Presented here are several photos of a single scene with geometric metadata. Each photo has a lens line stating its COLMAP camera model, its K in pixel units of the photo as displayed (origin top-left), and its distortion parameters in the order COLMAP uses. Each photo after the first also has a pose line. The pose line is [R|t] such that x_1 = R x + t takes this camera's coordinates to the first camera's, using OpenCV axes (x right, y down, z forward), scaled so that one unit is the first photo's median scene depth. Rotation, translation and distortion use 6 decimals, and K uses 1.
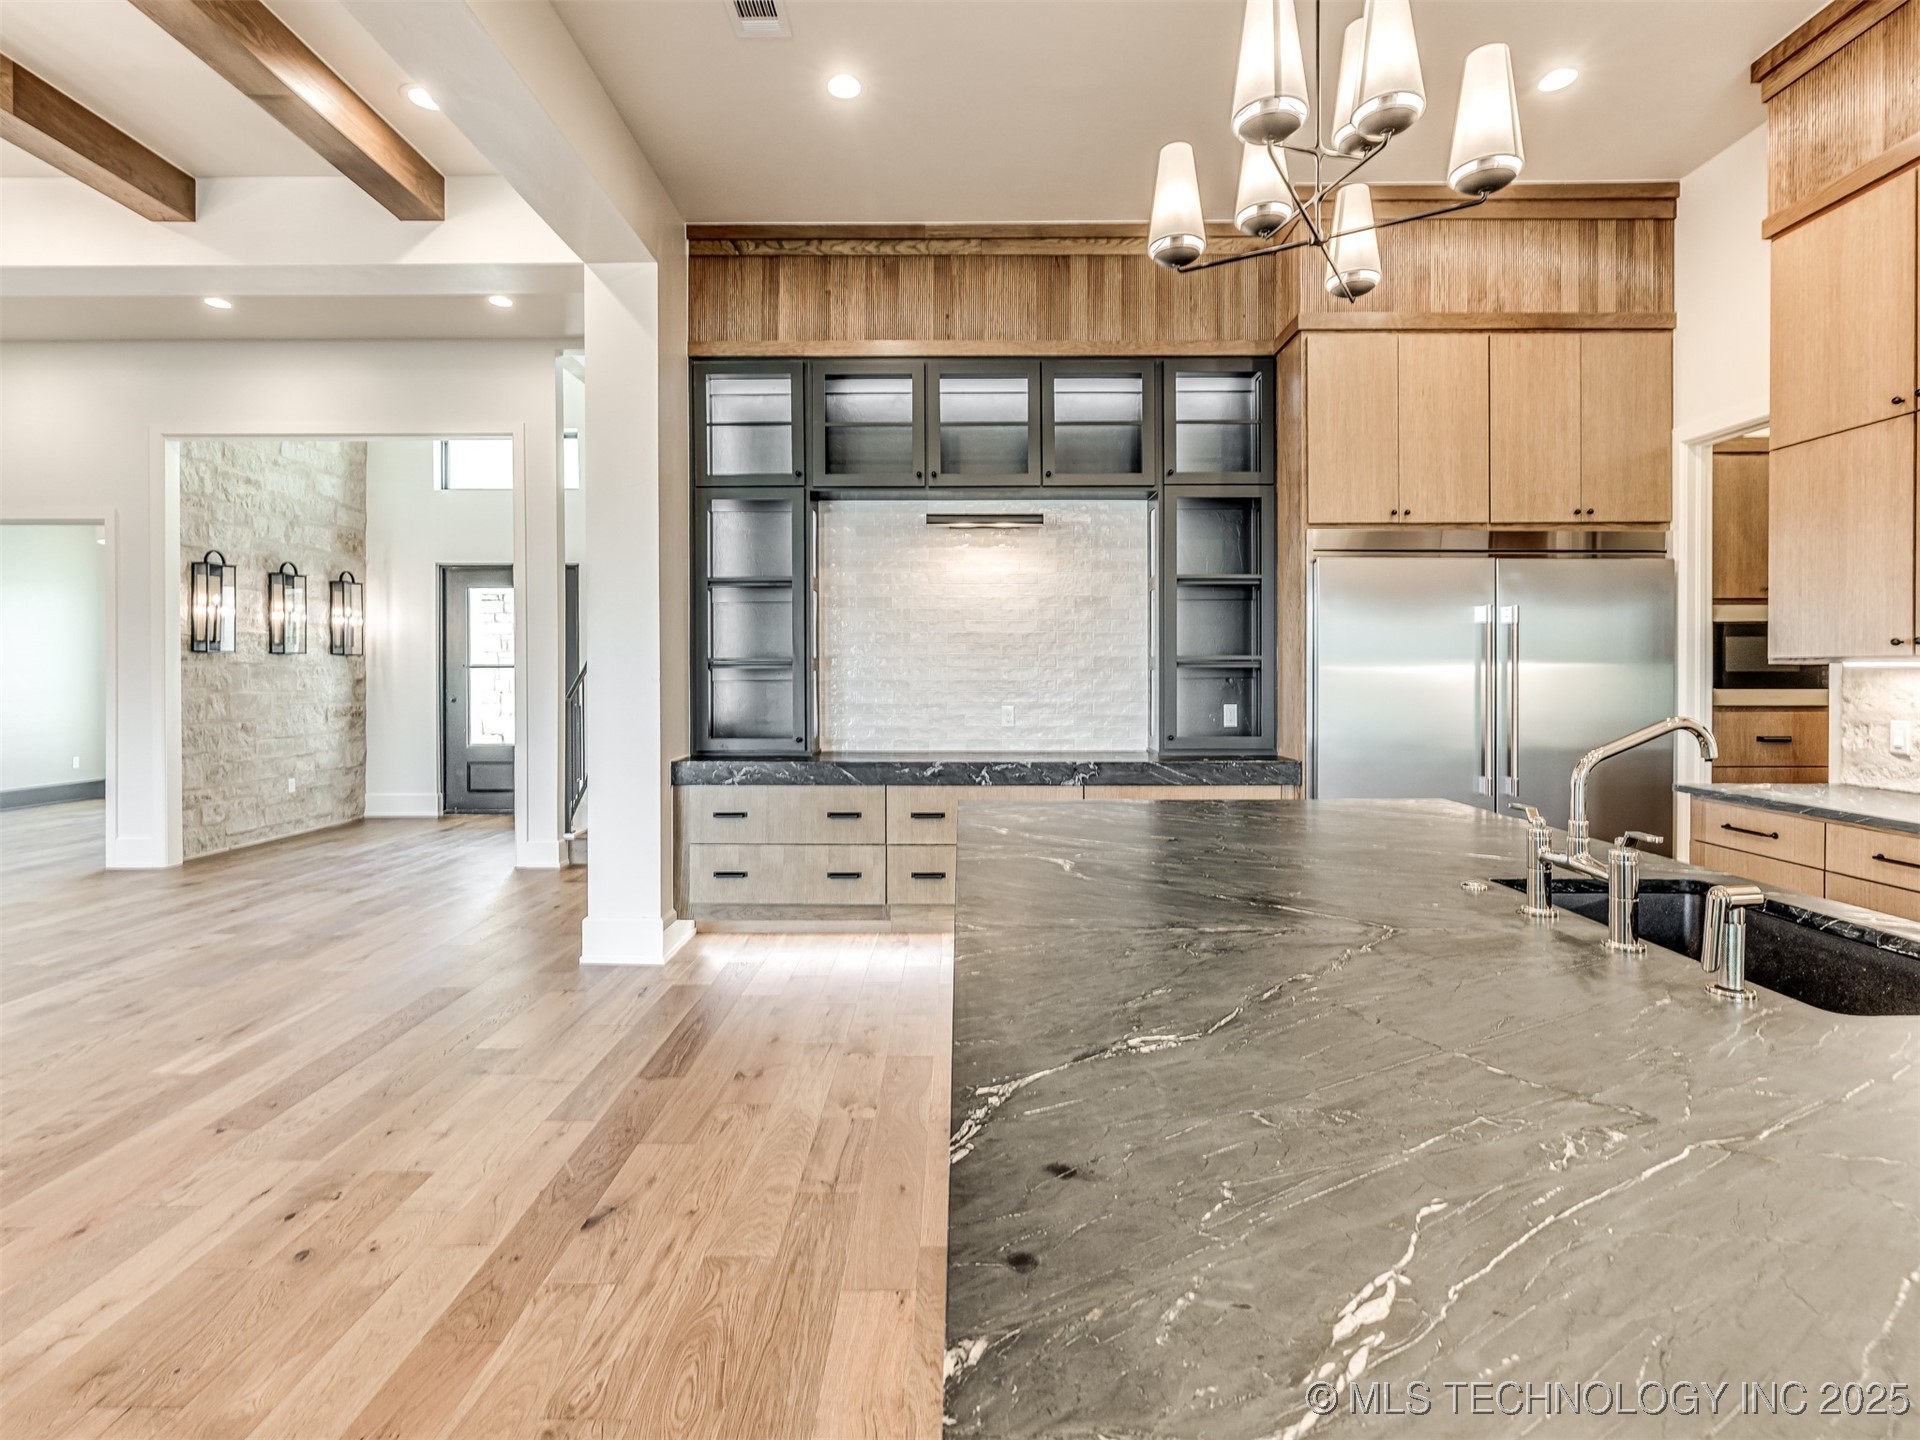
lens RADIAL K [[943.2, 0, 1004.0], [0, 943.2, 678.8], [0, 0, 1]] dist [-0.016713, 0.000455]
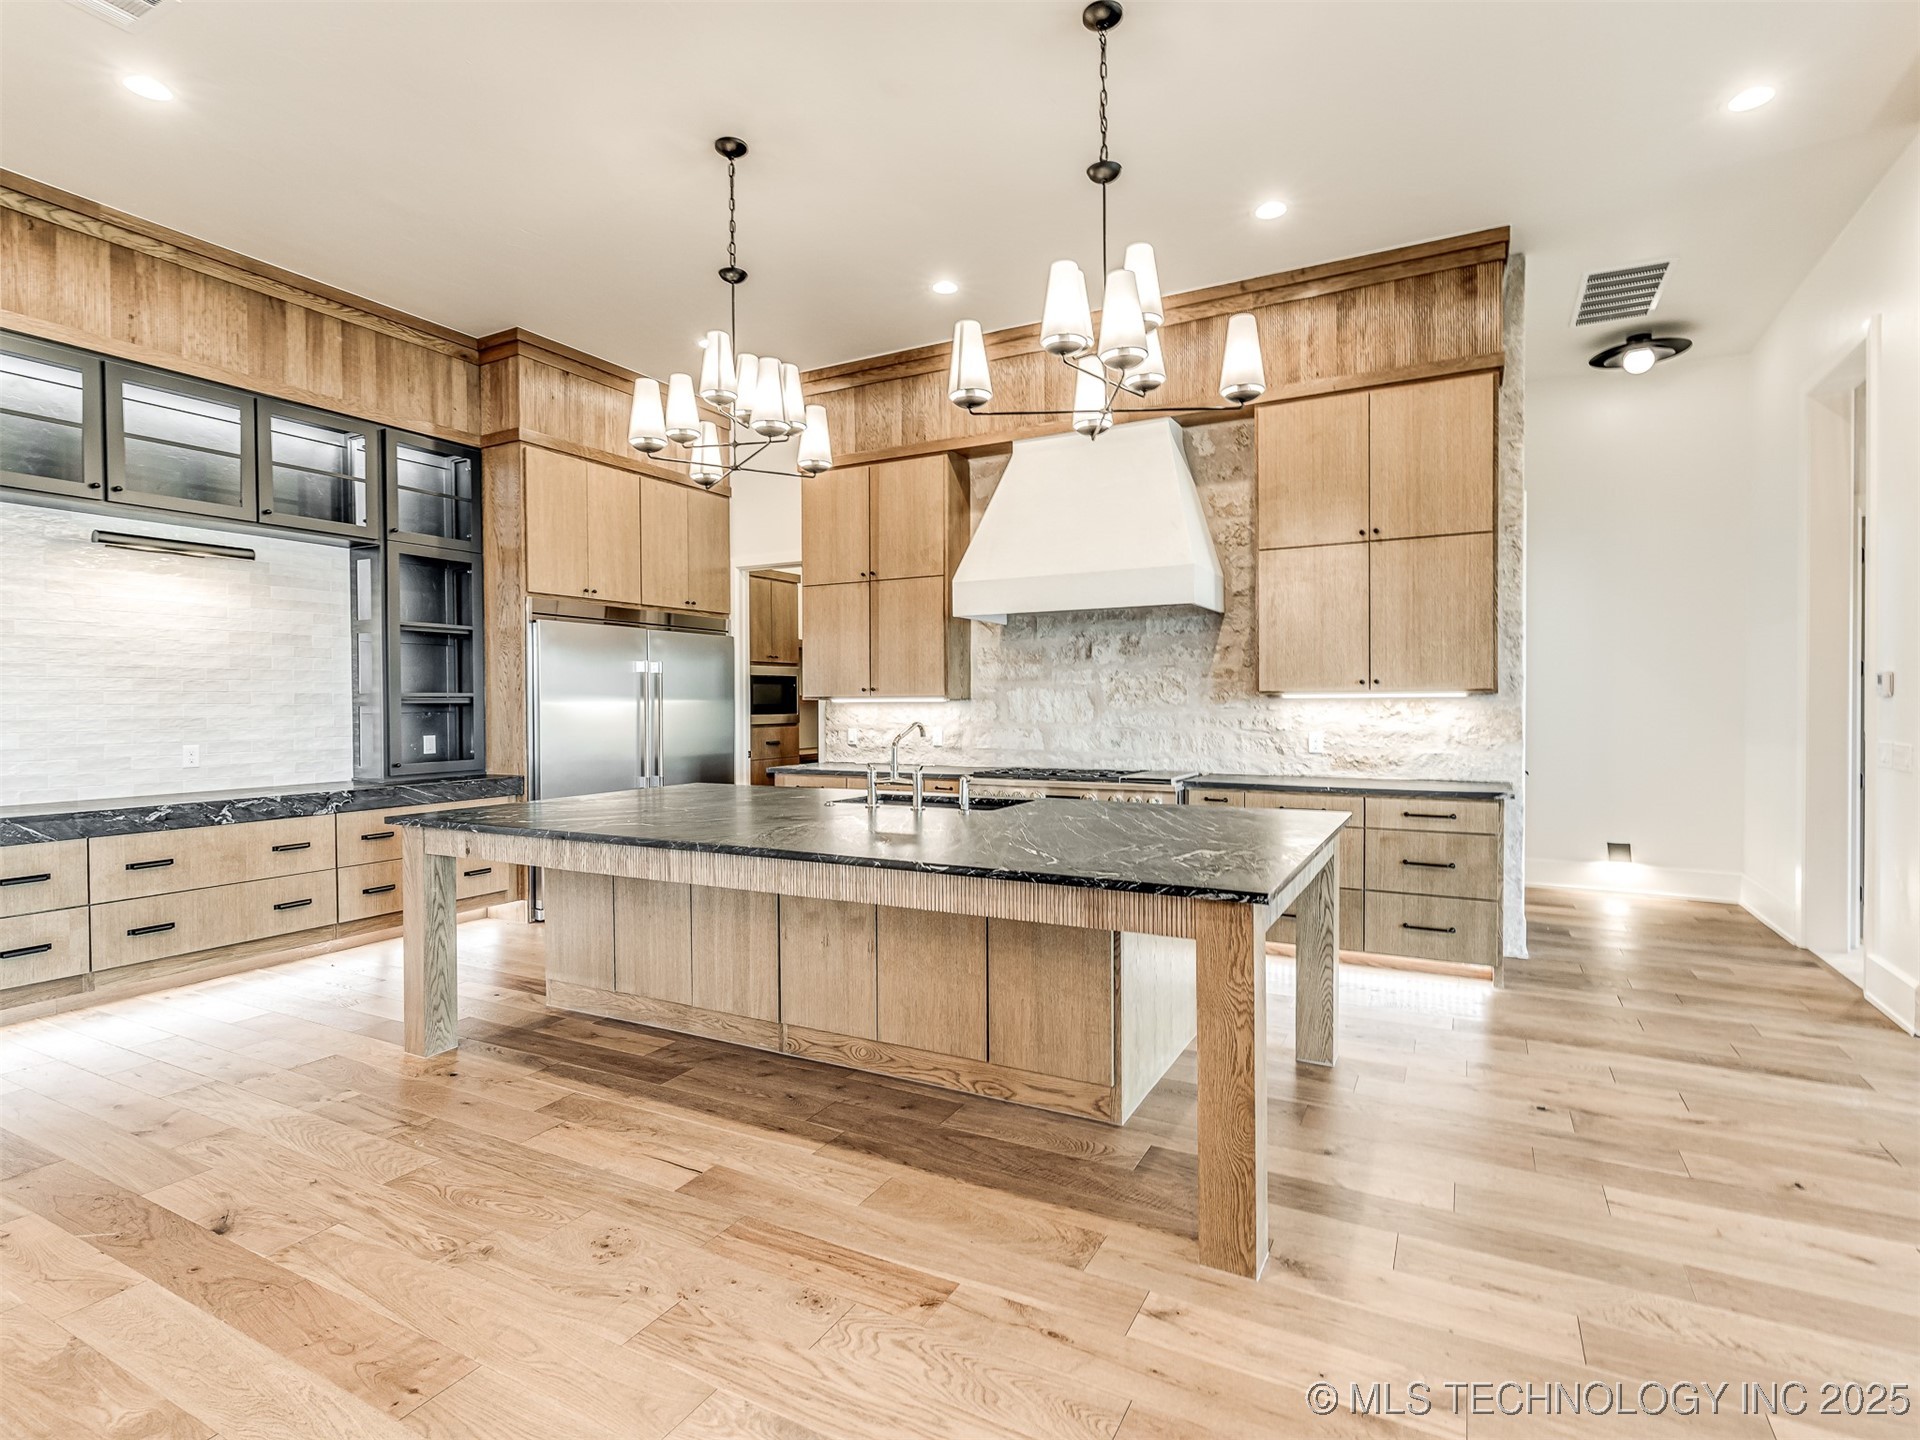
lens RADIAL K [[949.3, 0, 898.2], [0, 949.3, 712.3], [0, 0, 1]] dist [-0.001215, -0.002219]
pose [[0.520554, -0.010200, 0.853768, -0.486270], [0.014227, 0.999893, 0.003272, 0.003646], [-0.853710, 0.010443, 0.520644, -0.107508]]
